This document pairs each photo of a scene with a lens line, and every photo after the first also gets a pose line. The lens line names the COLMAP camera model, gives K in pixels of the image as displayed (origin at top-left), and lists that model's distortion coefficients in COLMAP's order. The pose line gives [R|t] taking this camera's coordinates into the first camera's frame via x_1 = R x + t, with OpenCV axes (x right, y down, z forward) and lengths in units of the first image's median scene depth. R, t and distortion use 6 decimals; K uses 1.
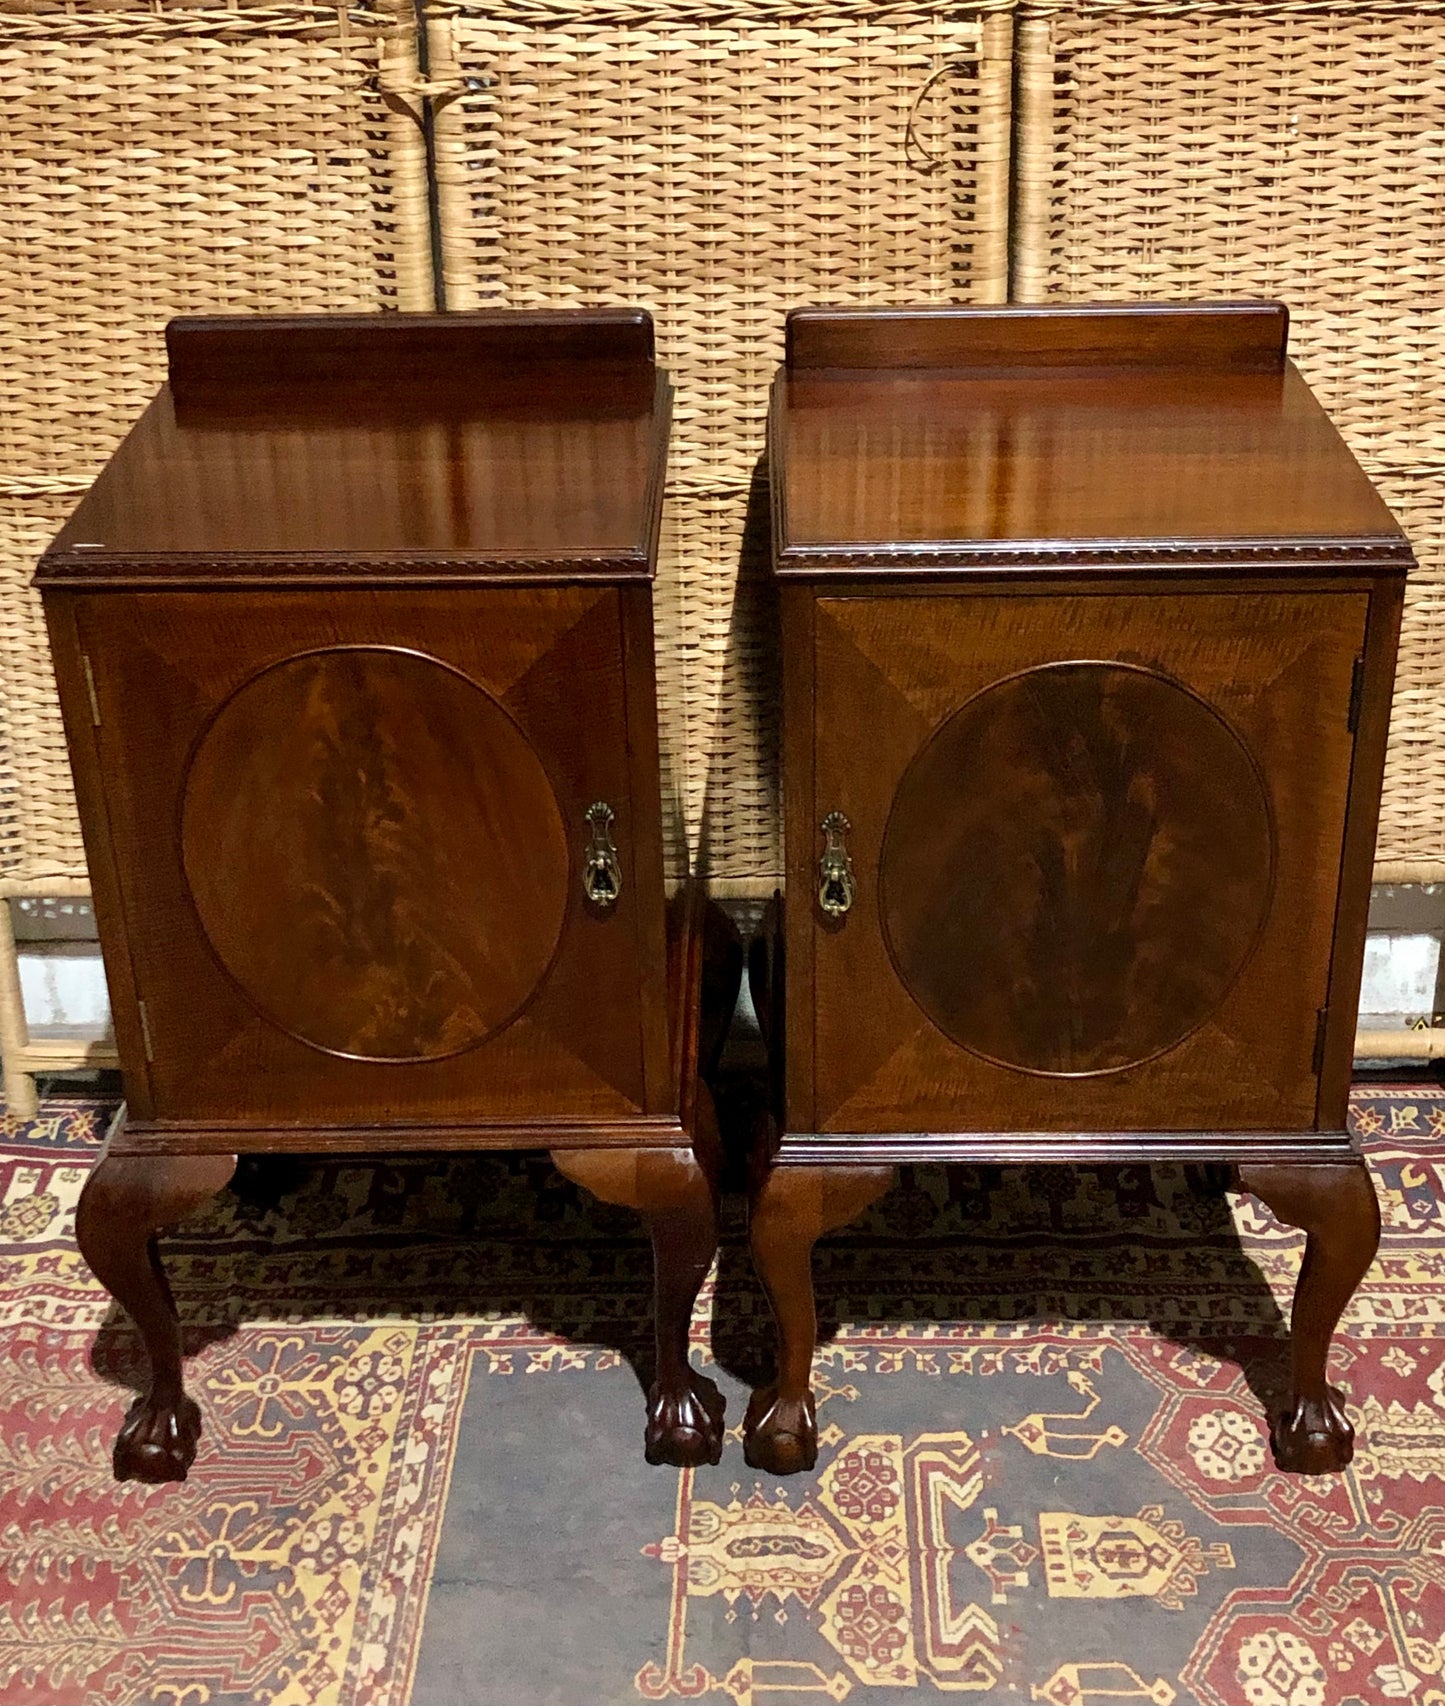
lens RADIAL K [[2625.2, 0, 760.4], [0, 2625.2, 814.6], [0, 0, 1]] dist [0.071468, 0.000000]
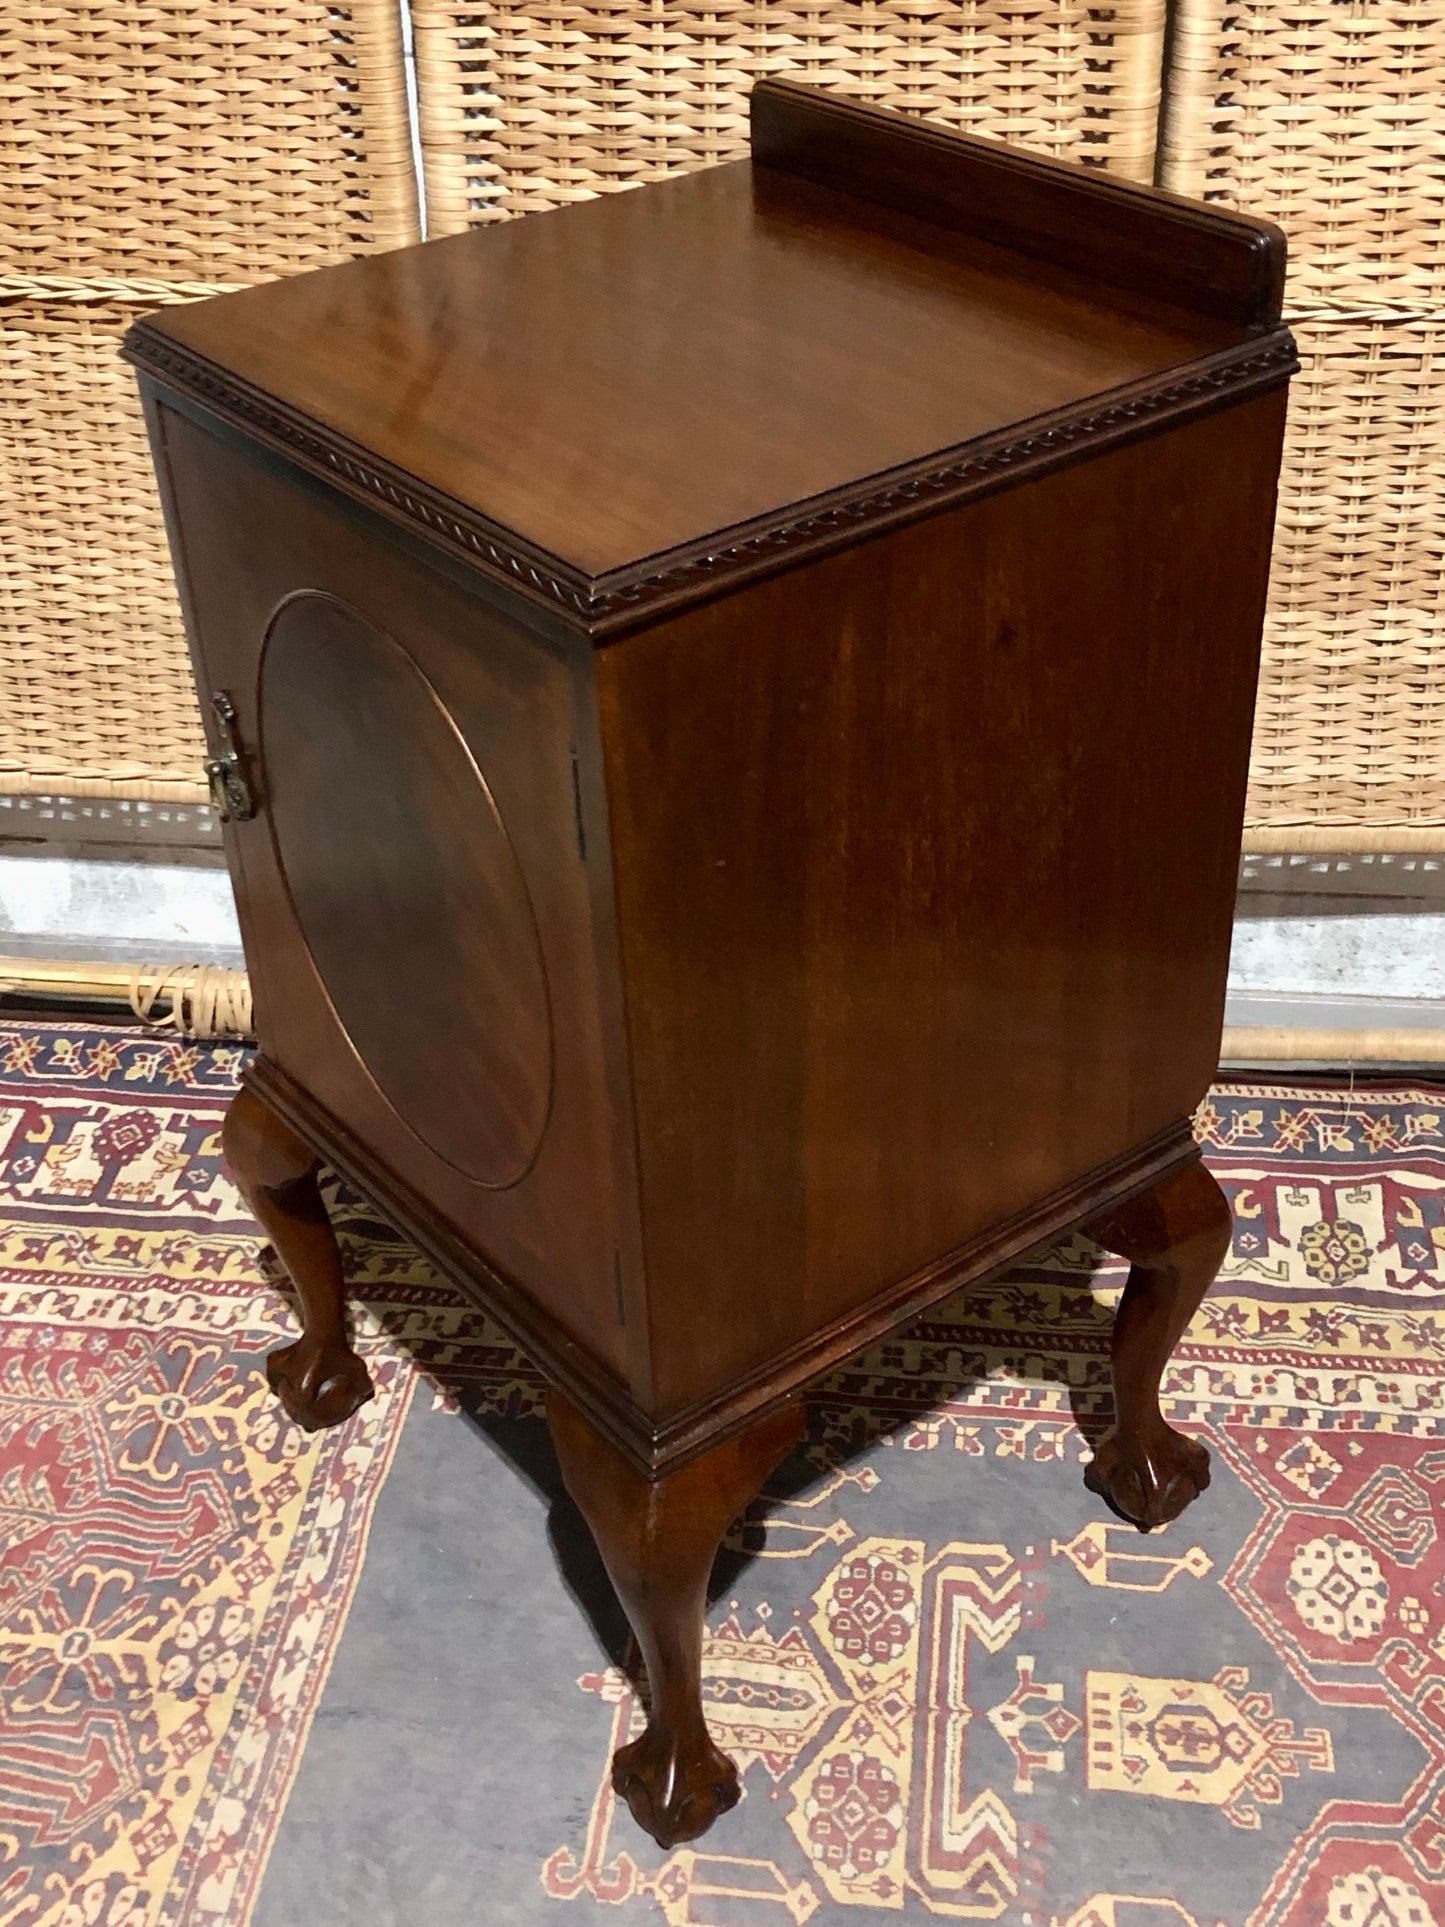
lens RADIAL K [[2433.4, 0, 710.3], [0, 2433.4, 961.8], [0, 0, 1]] dist [0.000831, 0.000000]
pose [[0.993599, 0.057777, -0.097068, 0.049652], [-0.044052, 0.989449, 0.138023, -0.036365], [0.104019, -0.132864, 0.985661, 0.288408]]
